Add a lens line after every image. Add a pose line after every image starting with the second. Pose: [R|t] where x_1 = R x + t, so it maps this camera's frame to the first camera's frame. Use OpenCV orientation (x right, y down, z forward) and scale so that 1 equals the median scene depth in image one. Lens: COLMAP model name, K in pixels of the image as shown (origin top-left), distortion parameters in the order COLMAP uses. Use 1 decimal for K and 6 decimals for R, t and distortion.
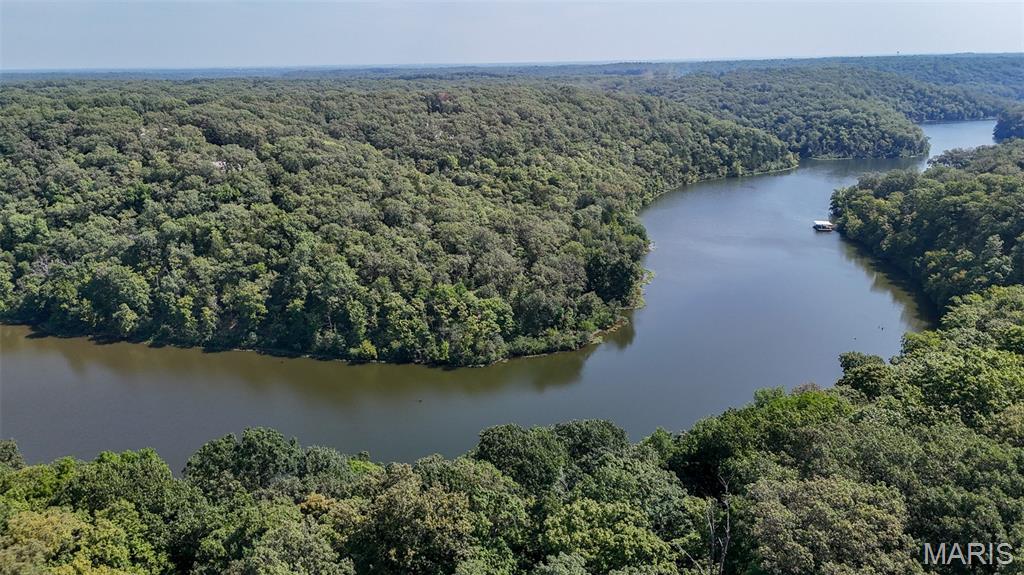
lens RADIAL K [[762.5, 0, 505.8], [0, 762.5, 287.9], [0, 0, 1]] dist [0.074453, -0.074272]
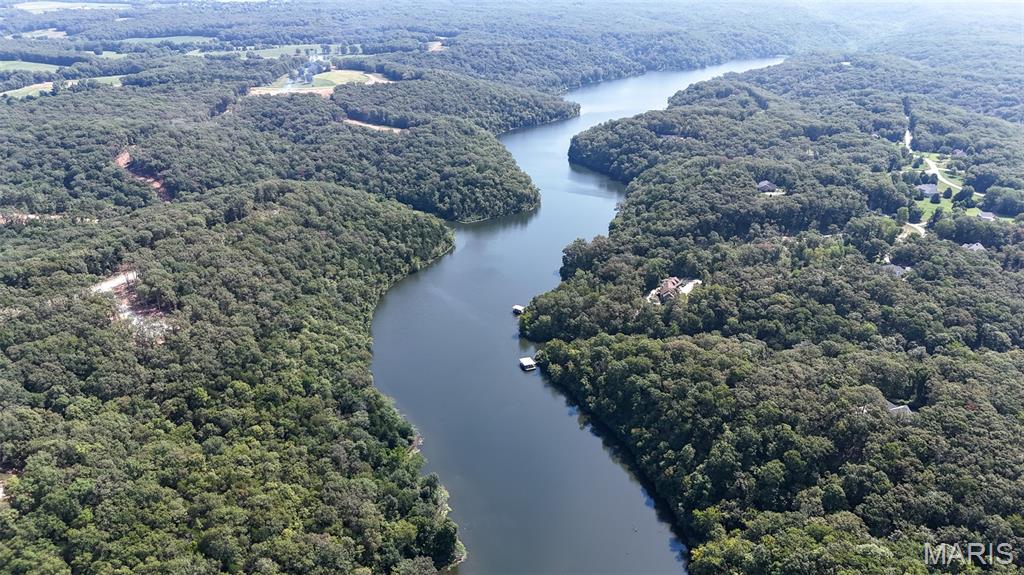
lens RADIAL K [[762.5, 0, 505.8], [0, 762.5, 287.9], [0, 0, 1]] dist [0.074453, -0.074272]
pose [[0.849882, -0.194227, 0.489874, -0.155139], [0.131772, 0.978395, 0.159308, -0.322273], [-0.510232, -0.070841, 0.857114, -0.014755]]
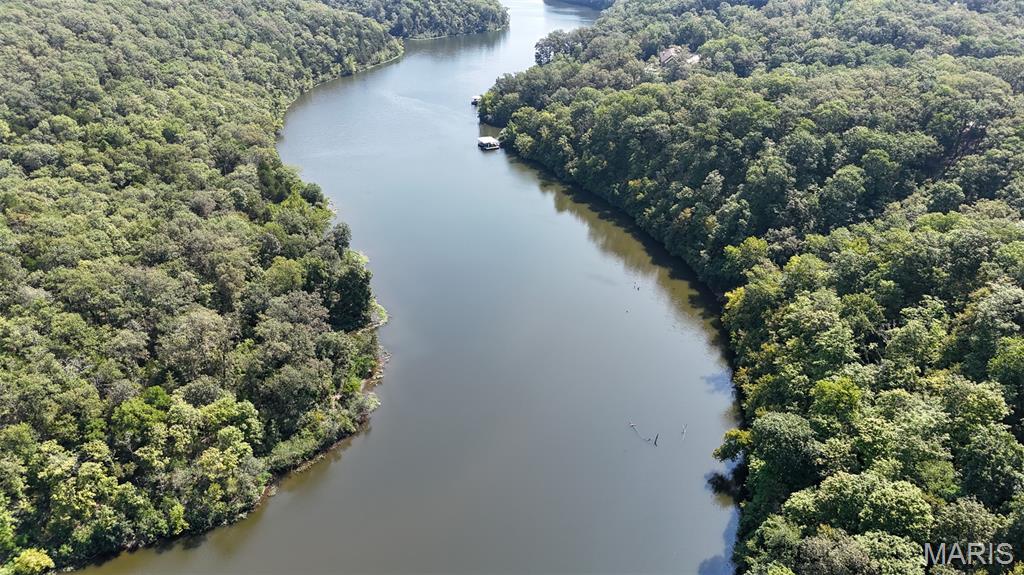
lens RADIAL K [[762.5, 0, 505.8], [0, 762.5, 287.9], [0, 0, 1]] dist [0.074453, -0.074272]
pose [[0.832832, -0.245407, 0.496151, -0.058119], [0.147896, 0.962416, 0.227776, -0.096355], [-0.533401, -0.116320, 0.837826, 0.157338]]
